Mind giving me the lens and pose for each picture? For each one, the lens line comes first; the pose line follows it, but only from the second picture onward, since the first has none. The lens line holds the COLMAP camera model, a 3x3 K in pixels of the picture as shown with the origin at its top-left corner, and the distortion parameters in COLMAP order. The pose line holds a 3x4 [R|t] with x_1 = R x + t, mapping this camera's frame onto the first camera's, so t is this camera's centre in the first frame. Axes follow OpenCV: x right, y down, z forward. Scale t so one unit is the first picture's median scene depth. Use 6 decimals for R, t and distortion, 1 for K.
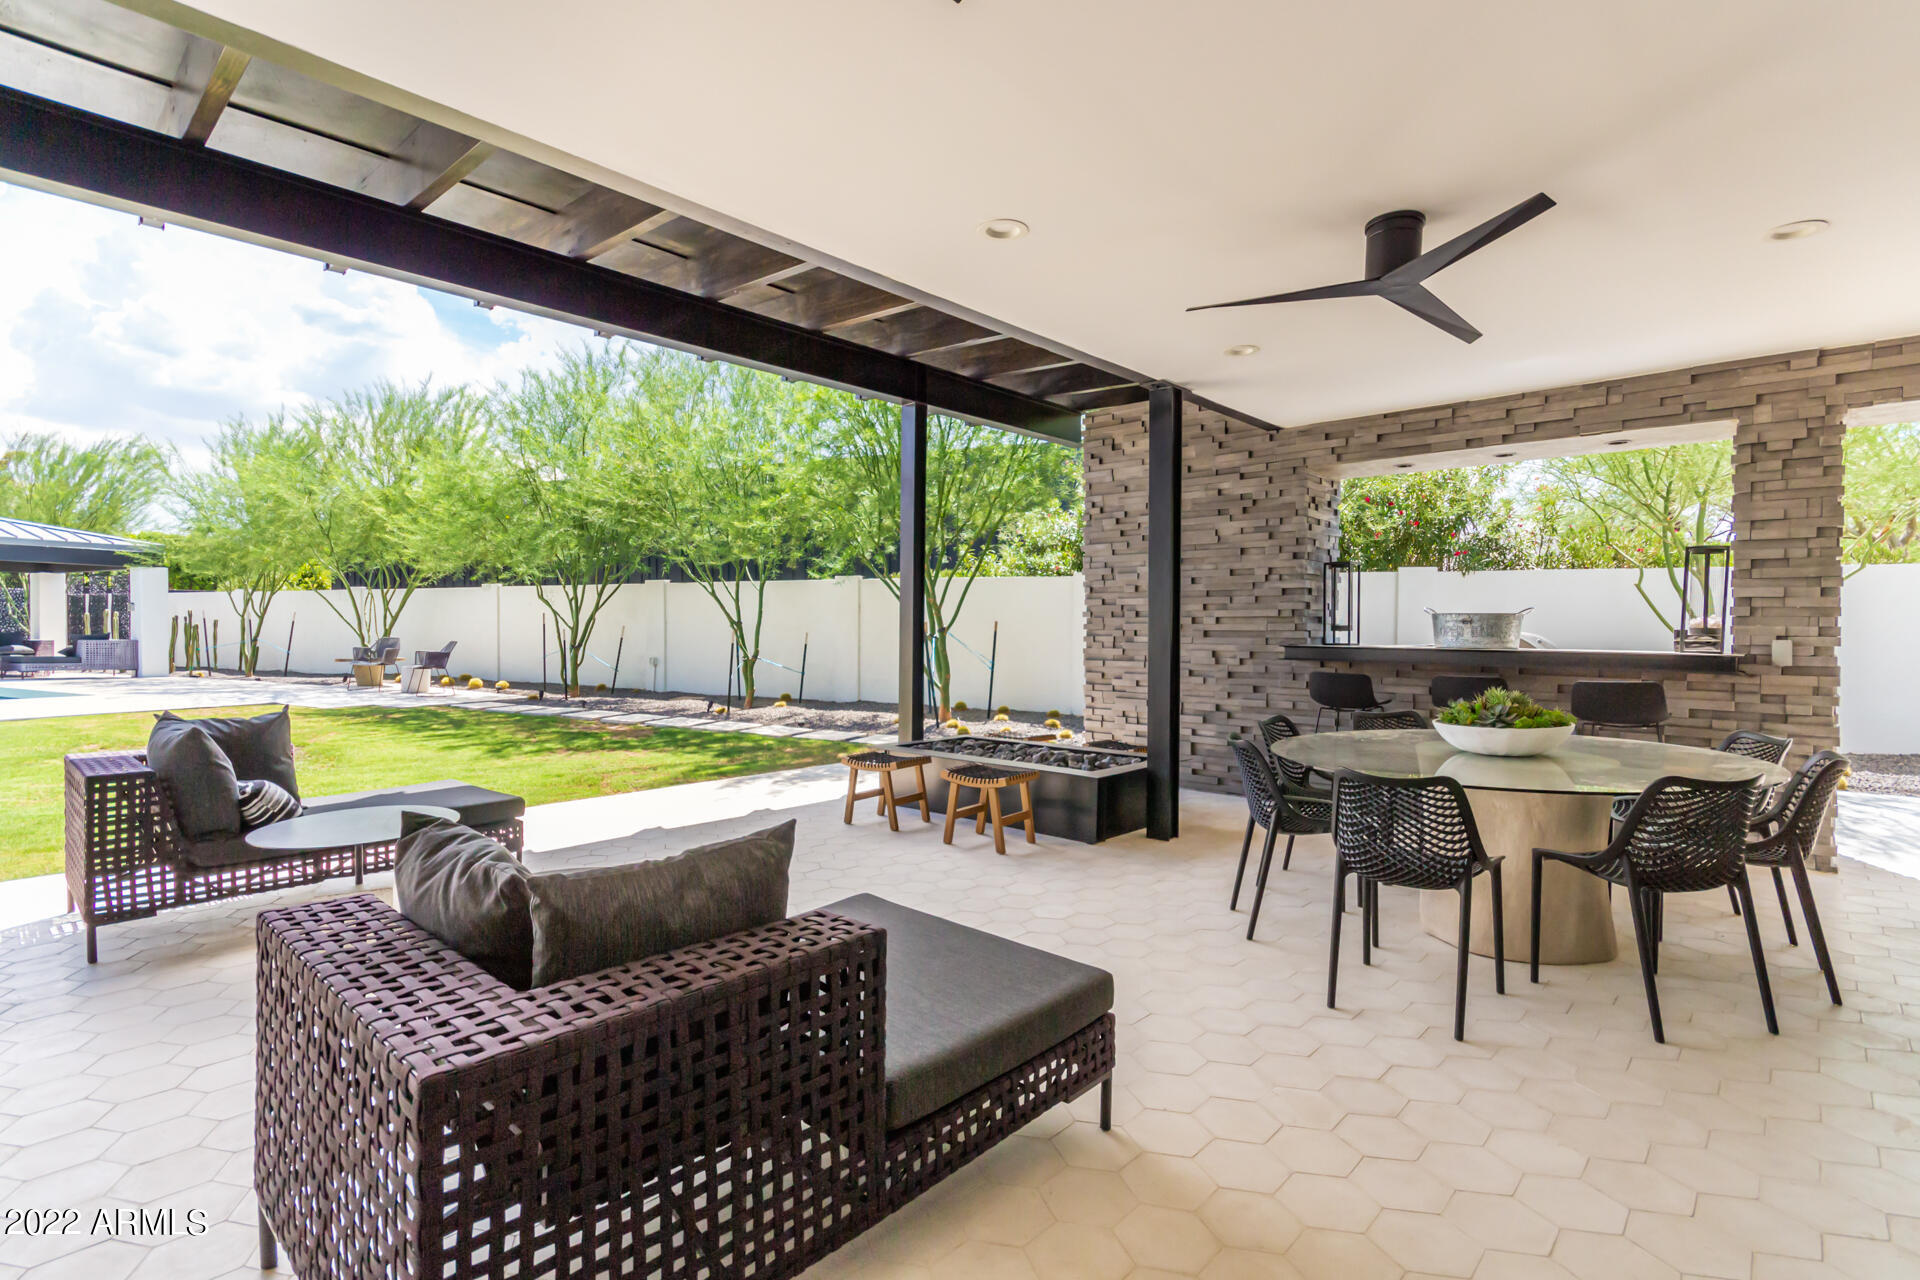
lens RADIAL K [[907.8, 0, 960.0], [0, 907.8, 640.0], [0, 0, 1]] dist [0.001428, 0.000367]
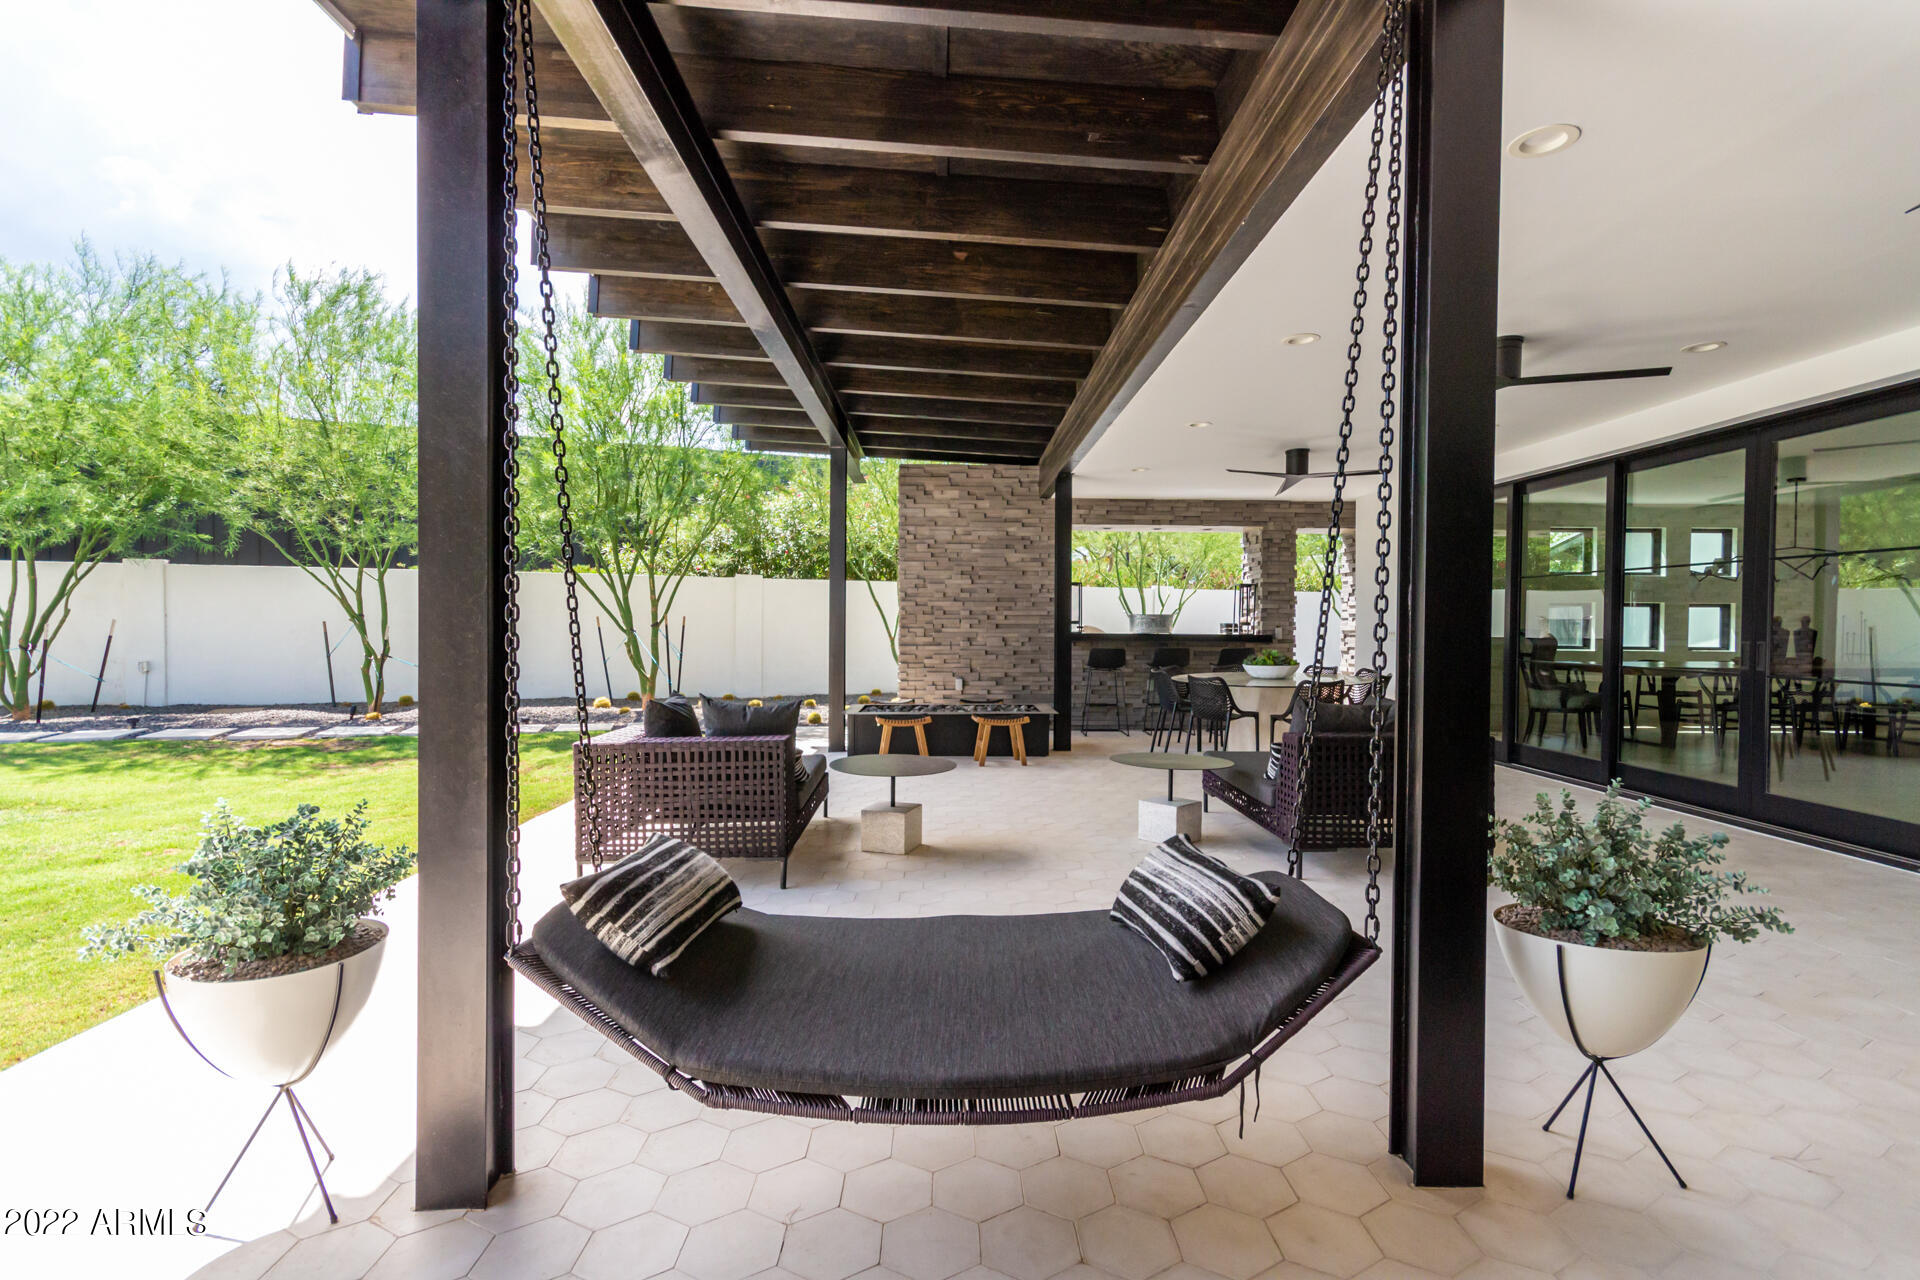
lens RADIAL K [[907.8, 0, 960.0], [0, 907.8, 640.0], [0, 0, 1]] dist [0.001428, 0.000367]
pose [[0.722468, -0.003476, 0.691395, -0.832596], [0.007007, 0.999973, -0.002295, 0.019580], [-0.691368, 0.006503, 0.722473, -0.047582]]
